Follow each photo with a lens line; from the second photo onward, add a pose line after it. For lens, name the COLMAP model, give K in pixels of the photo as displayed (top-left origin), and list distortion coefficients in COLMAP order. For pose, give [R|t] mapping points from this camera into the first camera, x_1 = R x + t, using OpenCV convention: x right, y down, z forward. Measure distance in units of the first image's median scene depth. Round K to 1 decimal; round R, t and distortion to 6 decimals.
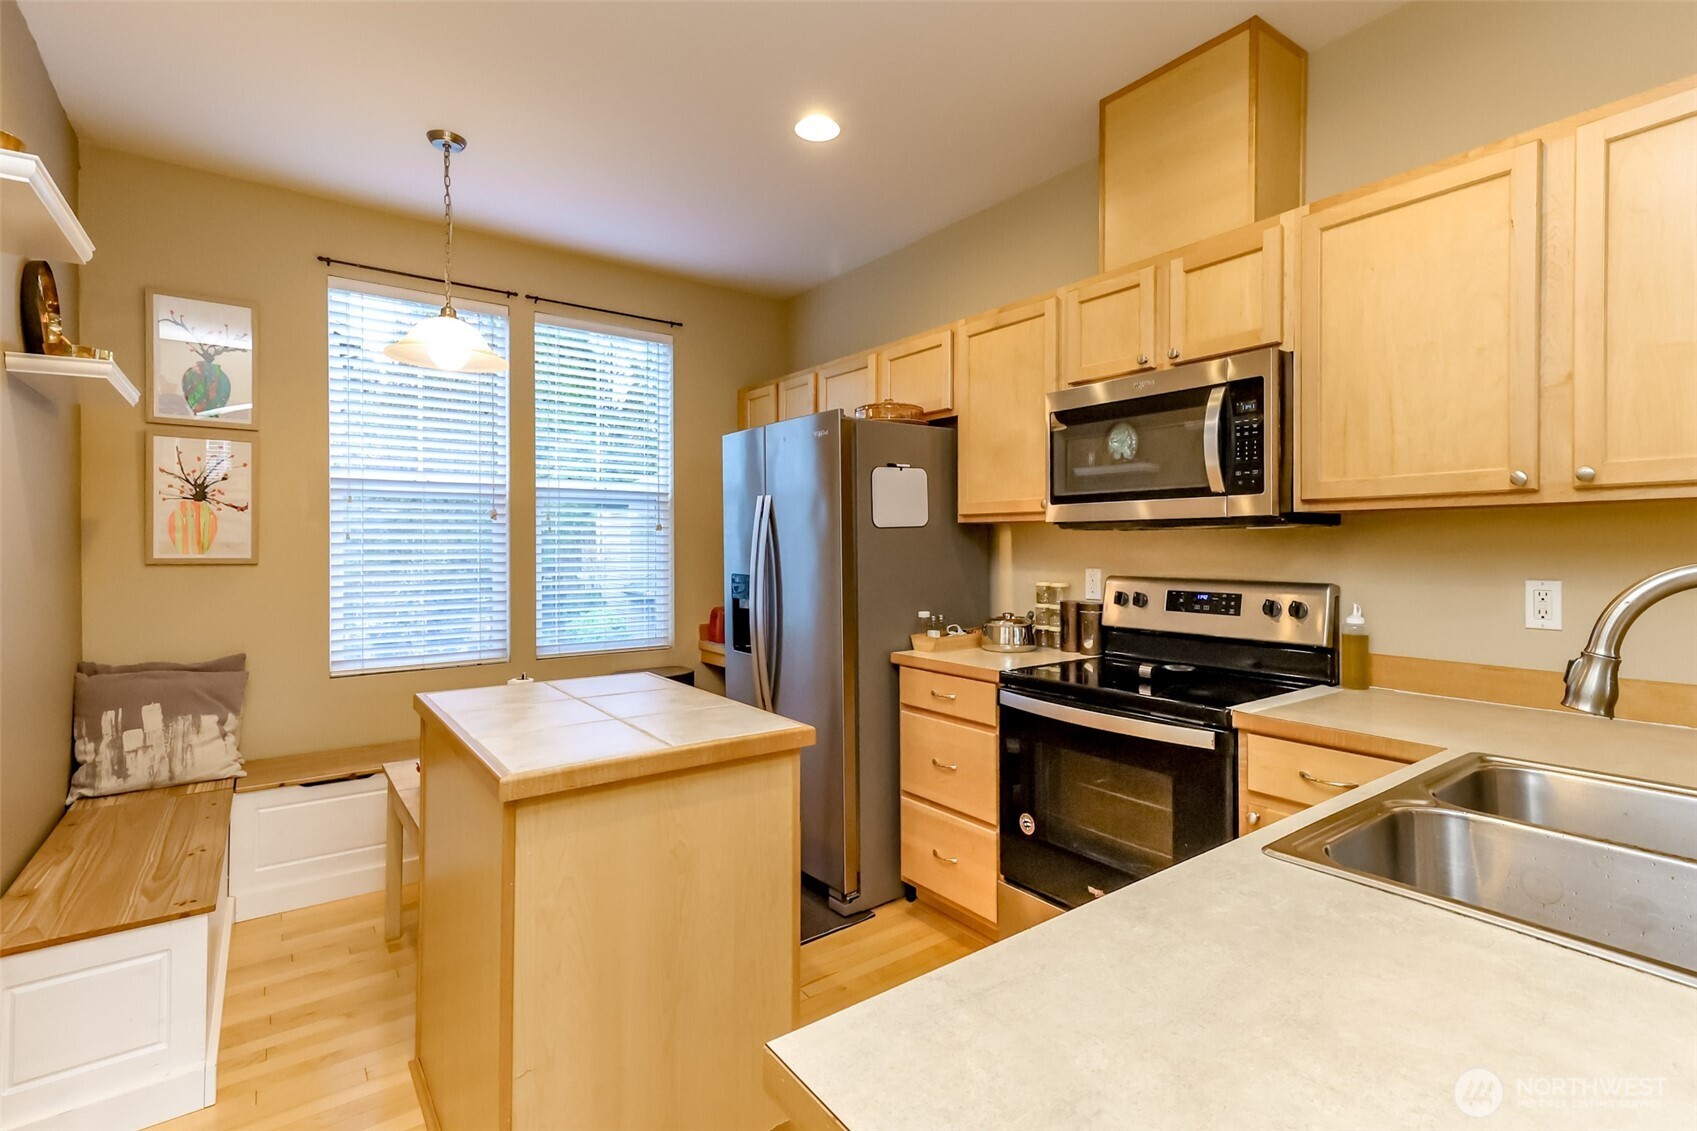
lens RADIAL K [[760.6, 0, 848.2], [0, 760.6, 540.9], [0, 0, 1]] dist [0.051525, 0.000126]
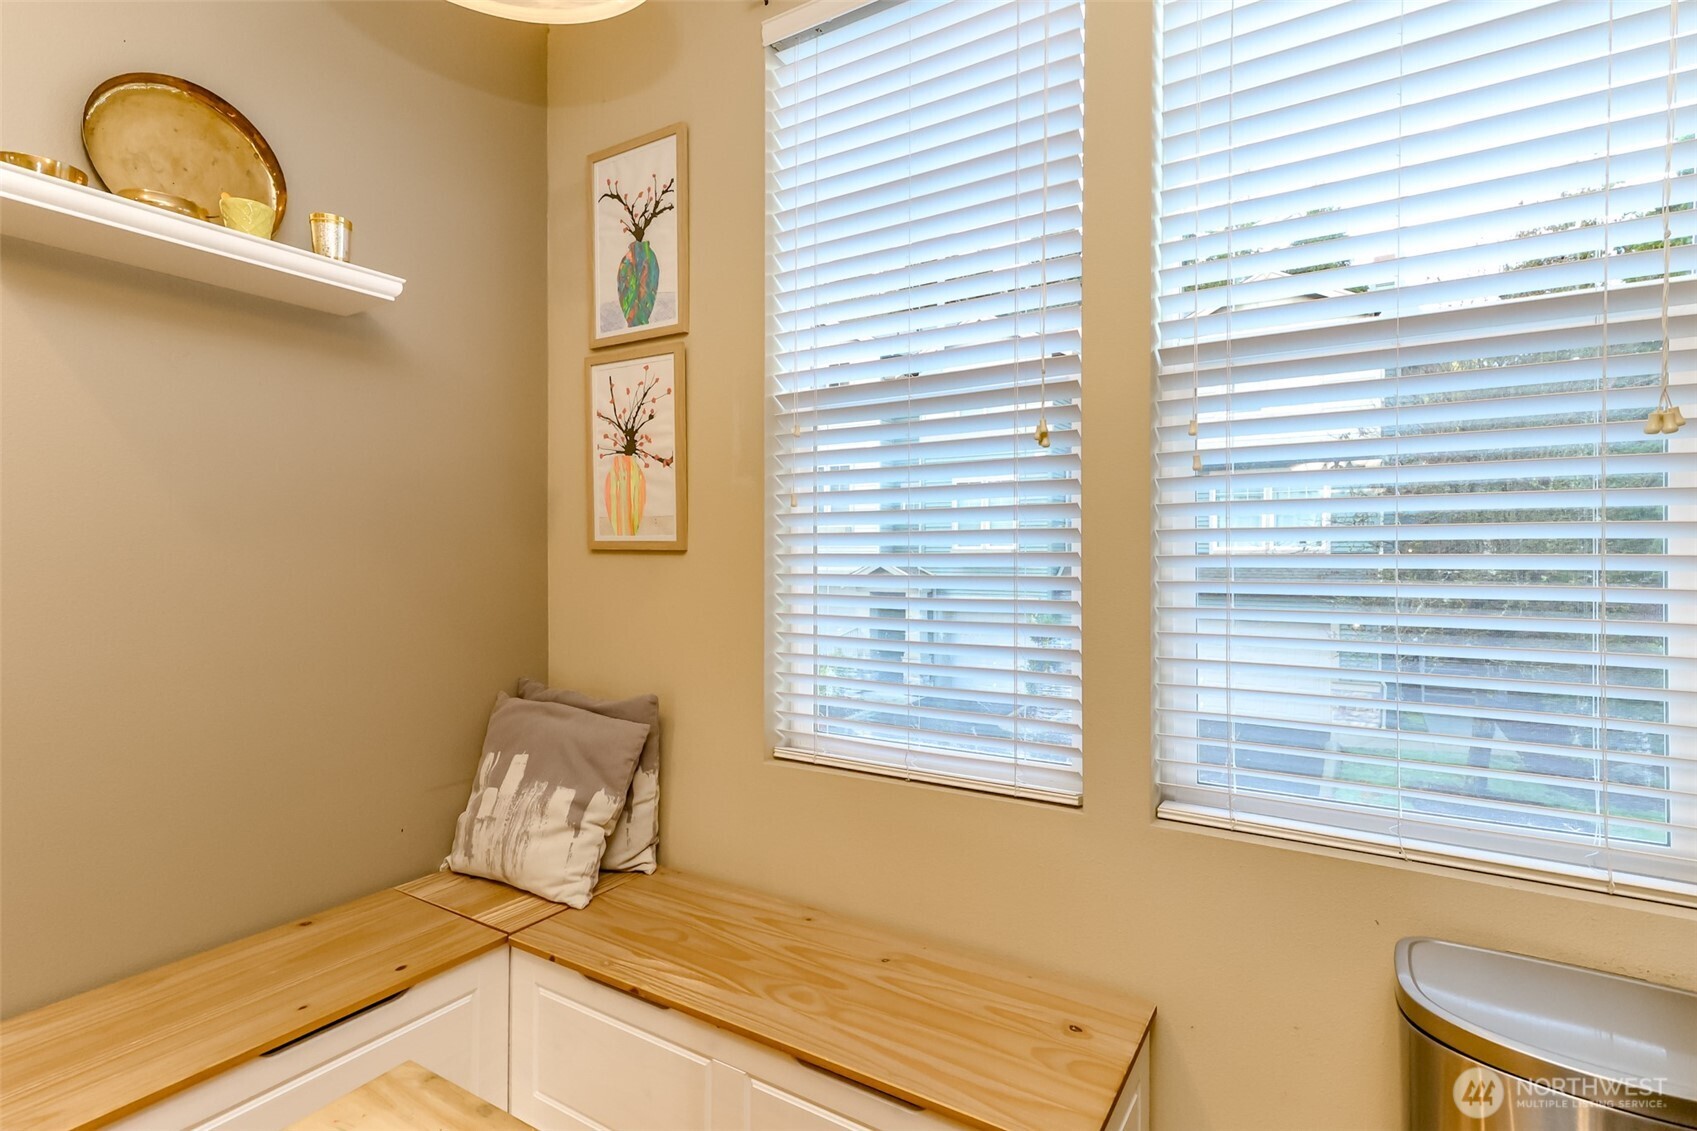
lens RADIAL K [[742.7, 0, 842.2], [0, 742.7, 568.2], [0, 0, 1]] dist [0.000452, -0.000007]
pose [[0.378459, 0.009101, -0.925573, -0.176360], [0.003258, 0.999932, 0.011164, 0.038454], [0.925612, -0.007241, 0.378404, 0.928963]]
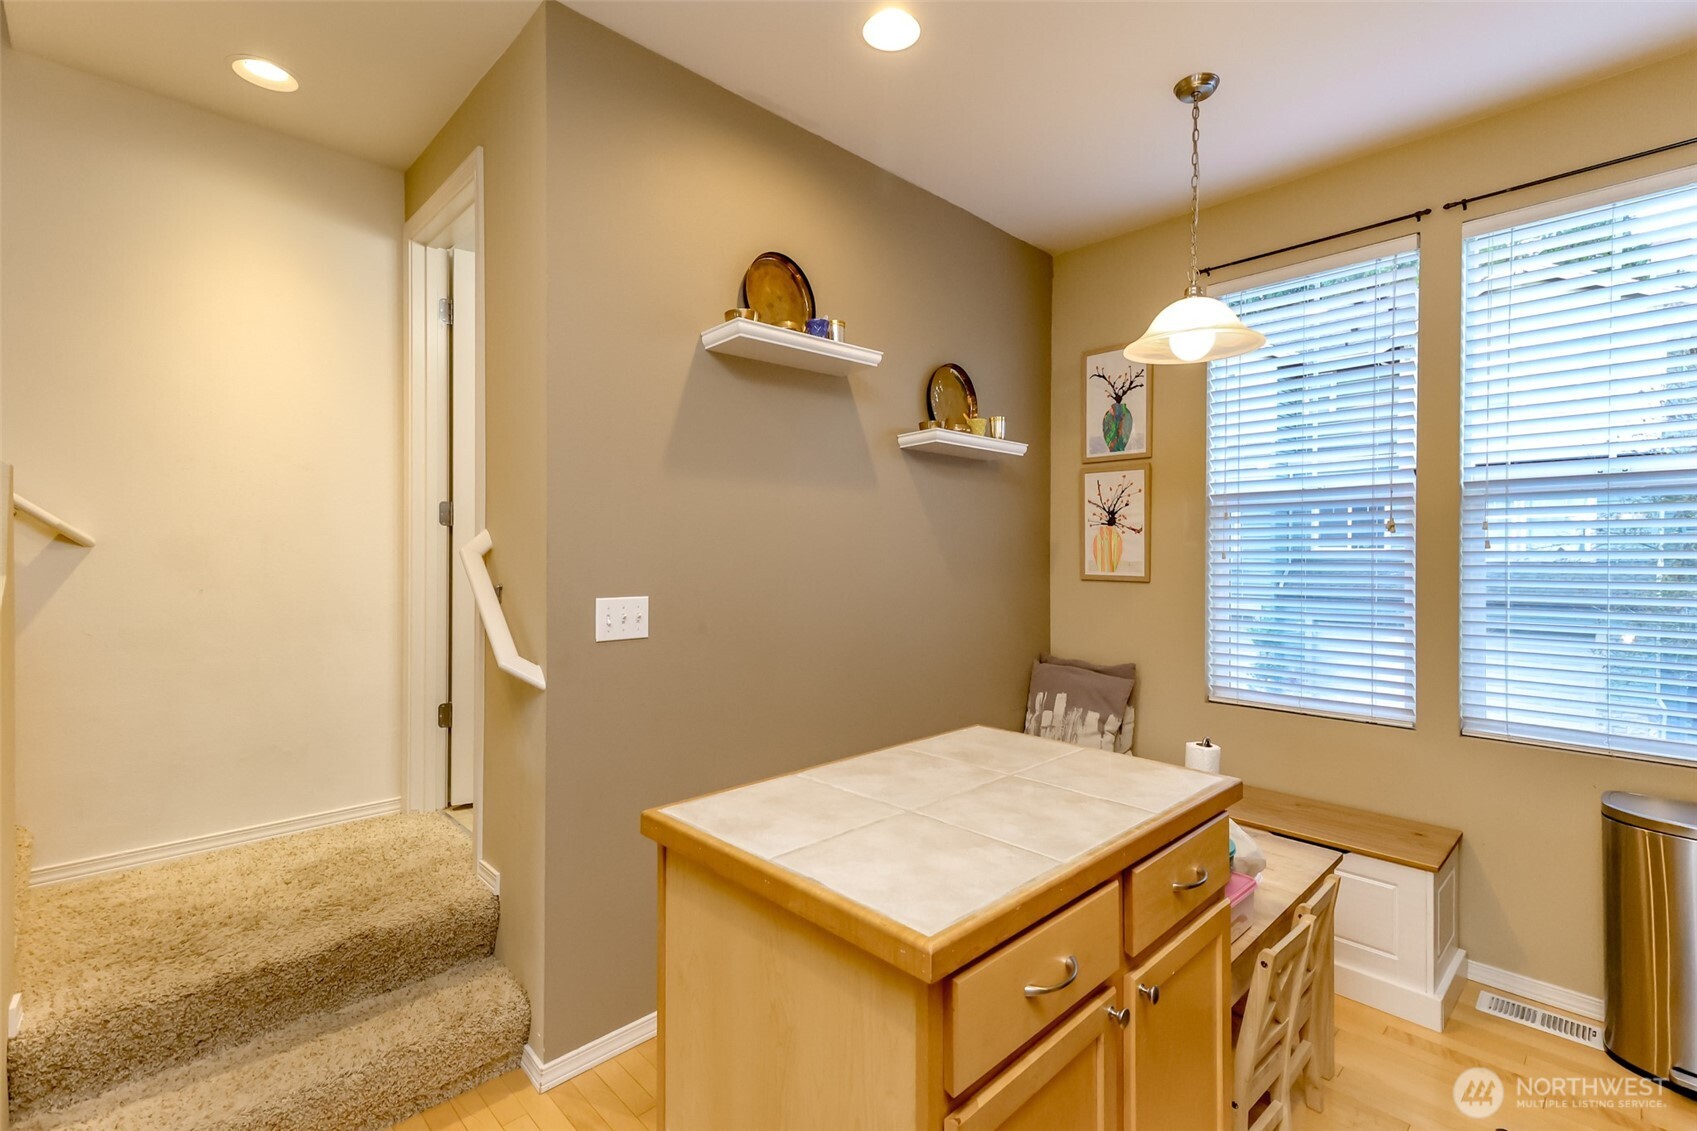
lens RADIAL K [[771.5, 0, 893.1], [0, 771.5, 560.5], [0, 0, 1]] dist [0.018318, 0.000125]
pose [[0.174321, 0.011392, -0.984623, 0.235130], [0.004767, 0.999912, 0.012413, -0.015314], [0.984677, -0.006858, 0.174251, 0.488167]]
